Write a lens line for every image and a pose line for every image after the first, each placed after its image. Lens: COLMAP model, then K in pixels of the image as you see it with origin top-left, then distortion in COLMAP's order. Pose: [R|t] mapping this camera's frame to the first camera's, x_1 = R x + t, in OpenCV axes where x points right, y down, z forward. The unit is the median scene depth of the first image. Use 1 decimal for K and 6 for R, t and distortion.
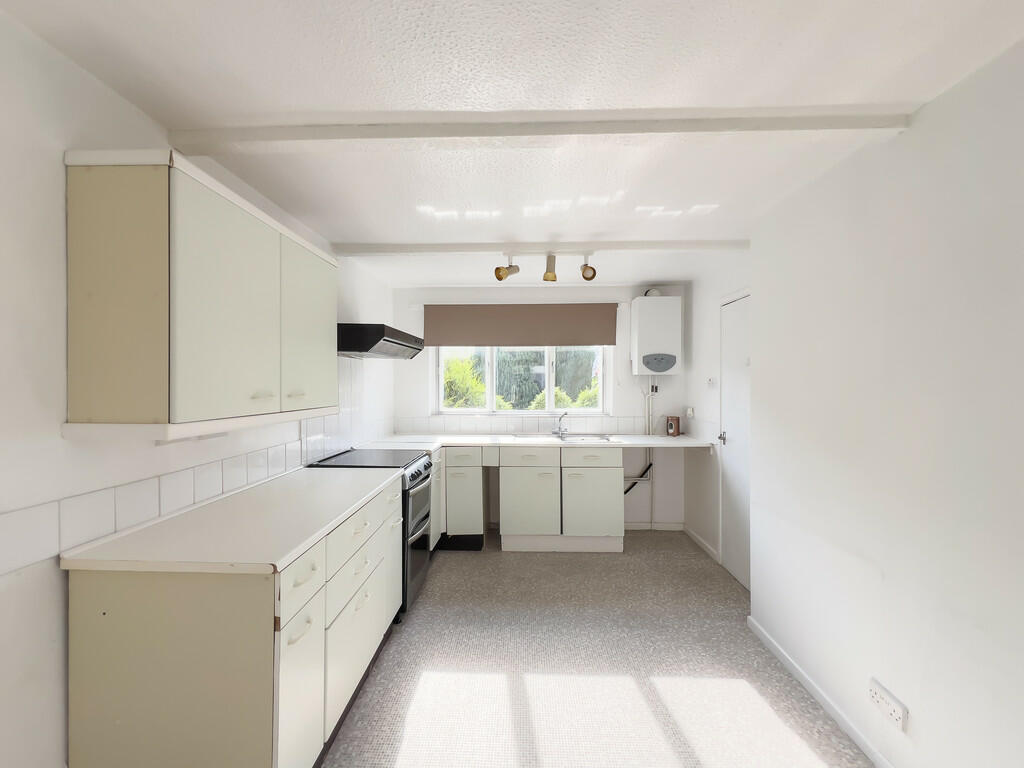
lens RADIAL K [[411.9, 0, 512.0], [0, 411.9, 384.0], [0, 0, 1]] dist [0.001462, 0.000165]
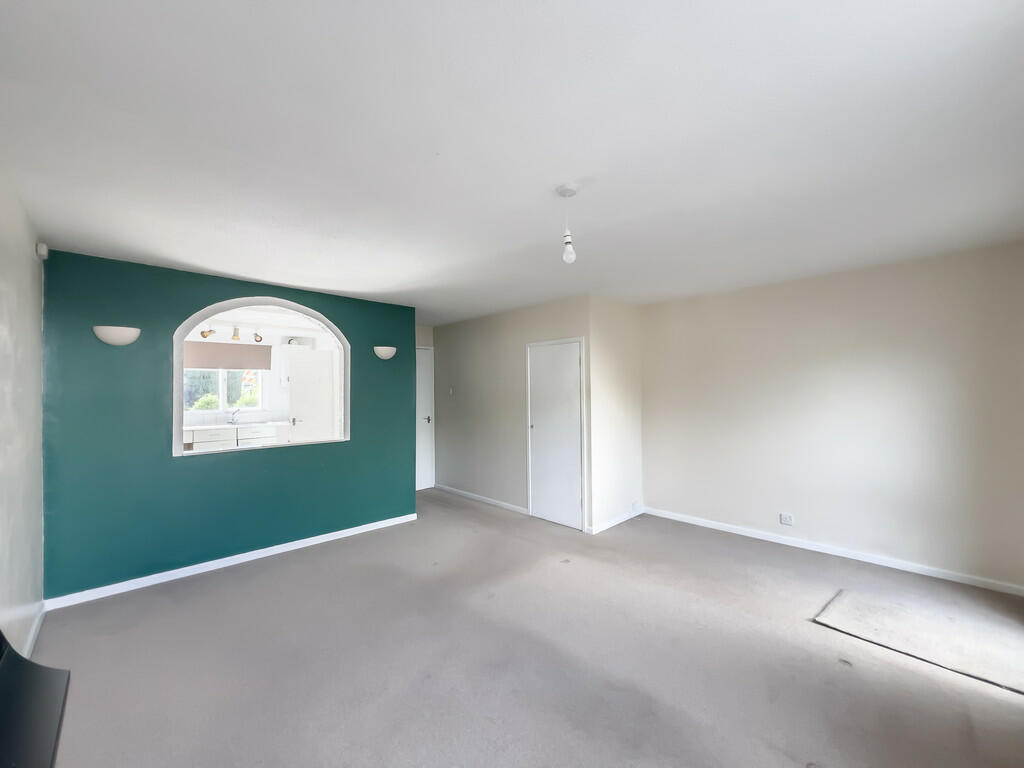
lens RADIAL K [[411.9, 0, 512.0], [0, 411.9, 384.0], [0, 0, 1]] dist [0.001462, 0.000165]
pose [[0.703247, -0.000206, 0.710946, -0.304605], [0.010869, 0.999886, -0.010462, -0.004085], [-0.710863, 0.015084, 0.703169, -1.065464]]
